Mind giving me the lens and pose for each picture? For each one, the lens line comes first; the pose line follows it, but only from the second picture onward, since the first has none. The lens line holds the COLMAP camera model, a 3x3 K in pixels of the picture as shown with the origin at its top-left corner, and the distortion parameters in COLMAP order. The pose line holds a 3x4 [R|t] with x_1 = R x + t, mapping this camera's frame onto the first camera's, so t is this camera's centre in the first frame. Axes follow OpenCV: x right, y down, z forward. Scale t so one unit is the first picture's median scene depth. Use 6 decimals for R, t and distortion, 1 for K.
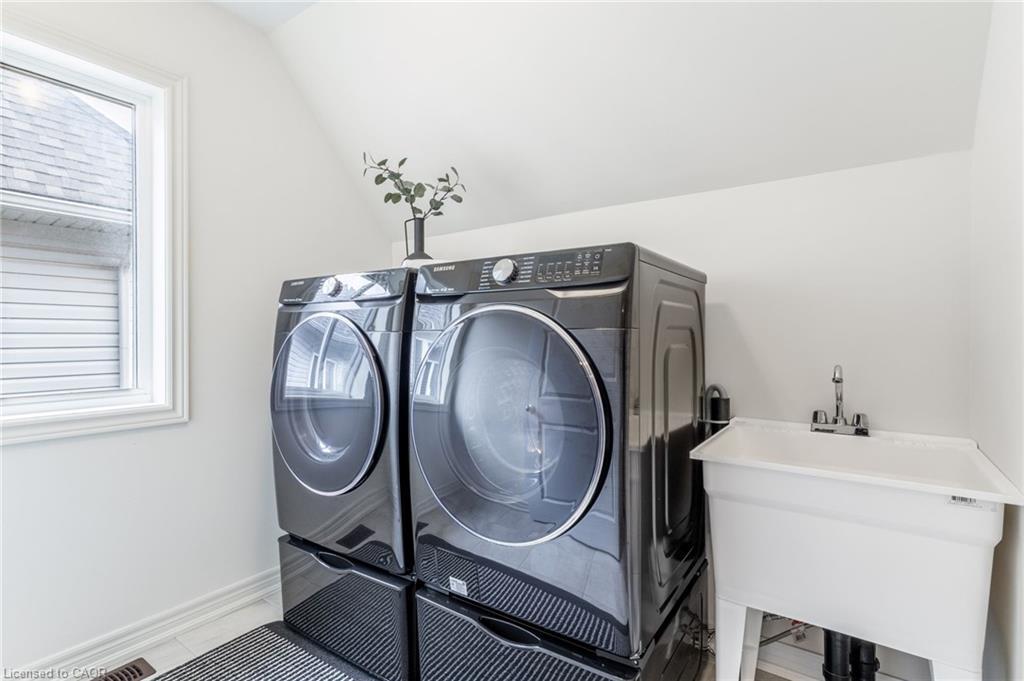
lens RADIAL K [[484.3, 0, 512.0], [0, 484.3, 340.5], [0, 0, 1]] dist [0.000354, 0.000172]
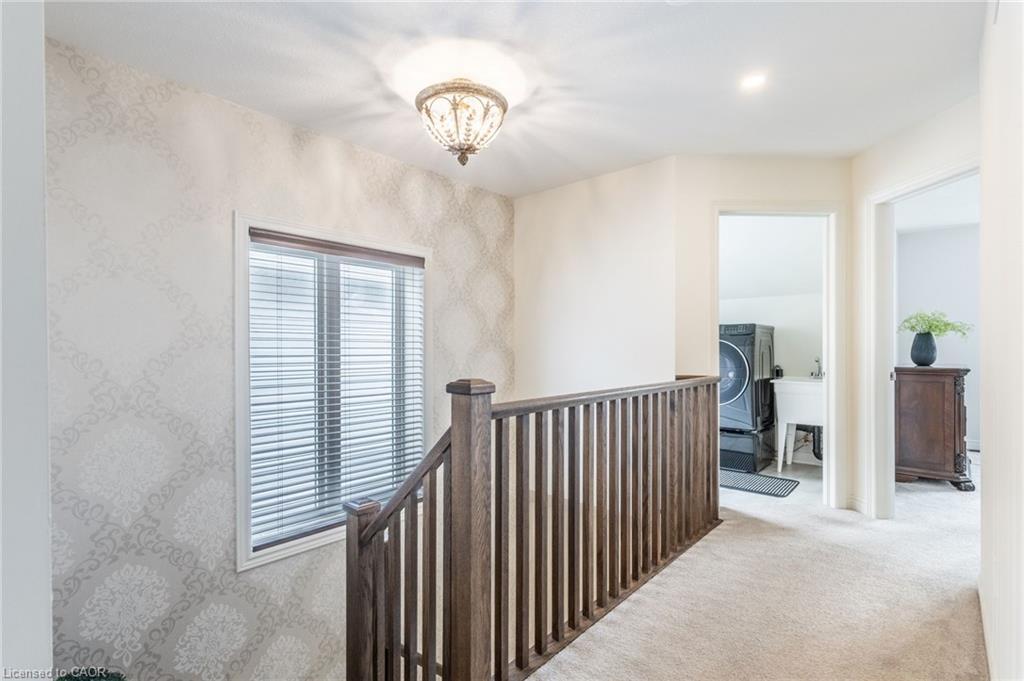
lens RADIAL K [[484.3, 0, 512.0], [0, 484.3, 340.5], [0, 0, 1]] dist [0.000354, 0.000172]
pose [[0.994262, 0.004323, -0.106886, -1.058784], [-0.006302, 0.999815, -0.018183, 0.013952], [0.106788, 0.018753, 0.994105, -2.554757]]
